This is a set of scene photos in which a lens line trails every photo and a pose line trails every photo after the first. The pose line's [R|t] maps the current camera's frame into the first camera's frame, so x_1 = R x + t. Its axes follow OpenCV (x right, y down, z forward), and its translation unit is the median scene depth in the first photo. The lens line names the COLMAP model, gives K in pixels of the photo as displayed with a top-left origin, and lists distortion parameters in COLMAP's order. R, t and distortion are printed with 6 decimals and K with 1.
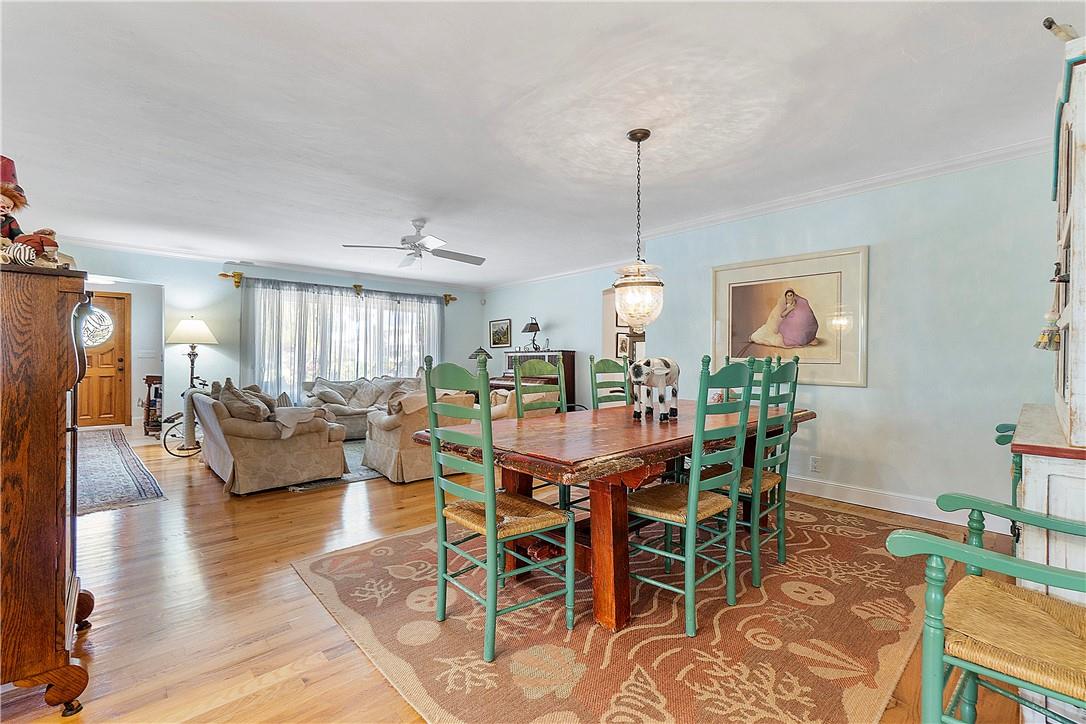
lens RADIAL K [[467.4, 0, 543.3], [0, 467.4, 356.8], [0, 0, 1]] dist [-0.002931, -0.000089]
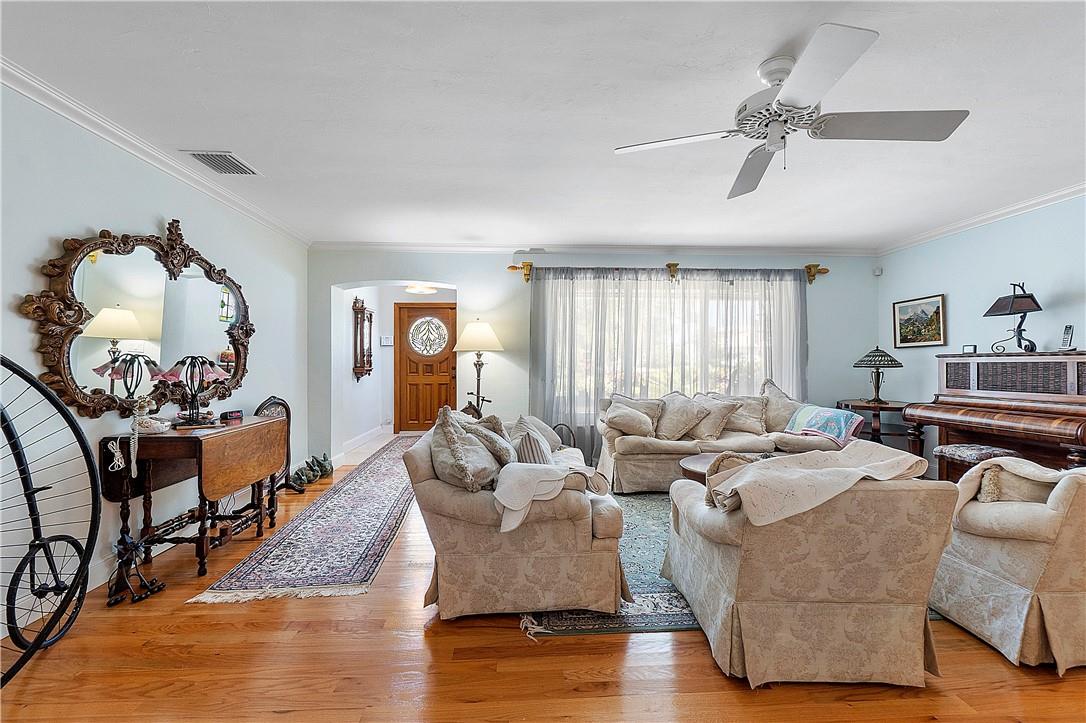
lens RADIAL K [[467.4, 0, 541.5], [0, 467.4, 363.1], [0, 0, 1]] dist [-0.002931, -0.000089]
pose [[0.772929, -0.002187, -0.634489, -0.111884], [0.006406, 0.999970, 0.004357, -0.008363], [0.634461, -0.007432, 0.772919, 0.361130]]
